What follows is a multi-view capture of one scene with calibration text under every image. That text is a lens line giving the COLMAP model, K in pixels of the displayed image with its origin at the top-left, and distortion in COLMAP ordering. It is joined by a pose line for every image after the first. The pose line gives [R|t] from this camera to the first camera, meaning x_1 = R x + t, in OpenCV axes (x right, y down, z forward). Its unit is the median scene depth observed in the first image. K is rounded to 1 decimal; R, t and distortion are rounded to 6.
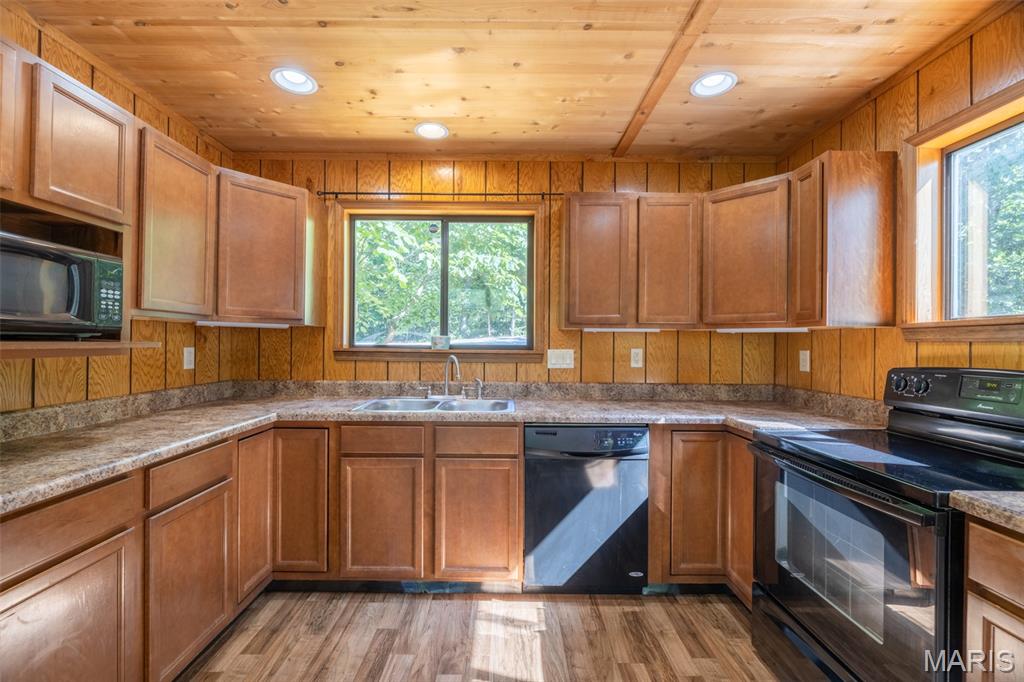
lens RADIAL K [[427.0, 0, 488.0], [0, 427.0, 342.7], [0, 0, 1]] dist [-0.002136, -0.000825]
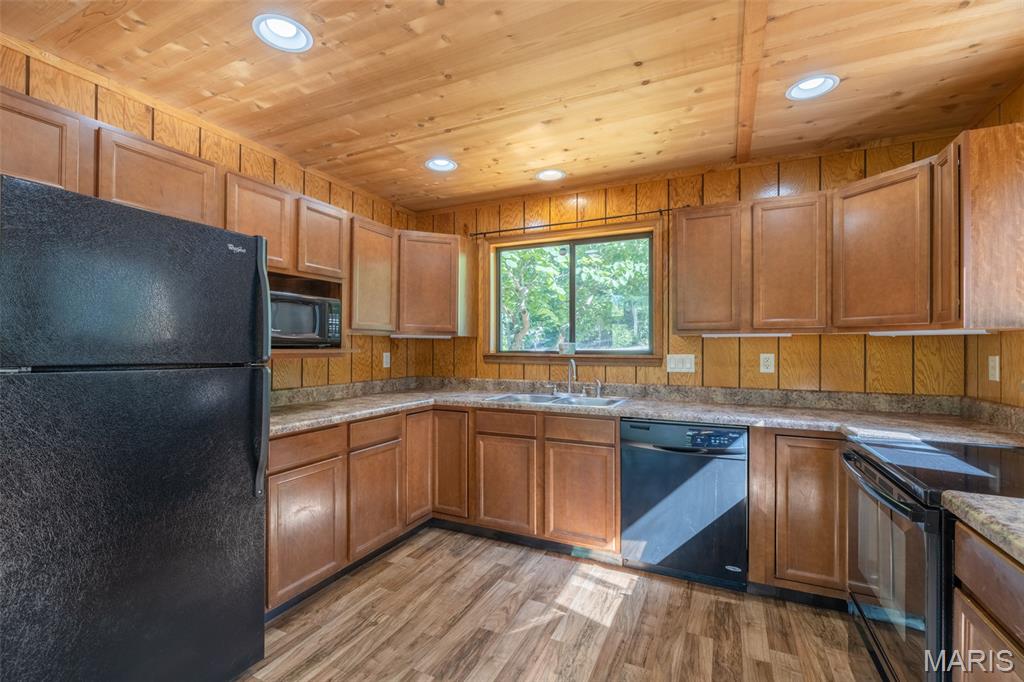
lens RADIAL K [[427.0, 0, 516.3], [0, 427.0, 346.6], [0, 0, 1]] dist [-0.002136, -0.000825]
pose [[0.922149, -0.006548, -0.386779, 0.274066], [0.004880, 0.999974, -0.005294, 0.000014], [0.386803, 0.002994, 0.922157, -0.180238]]
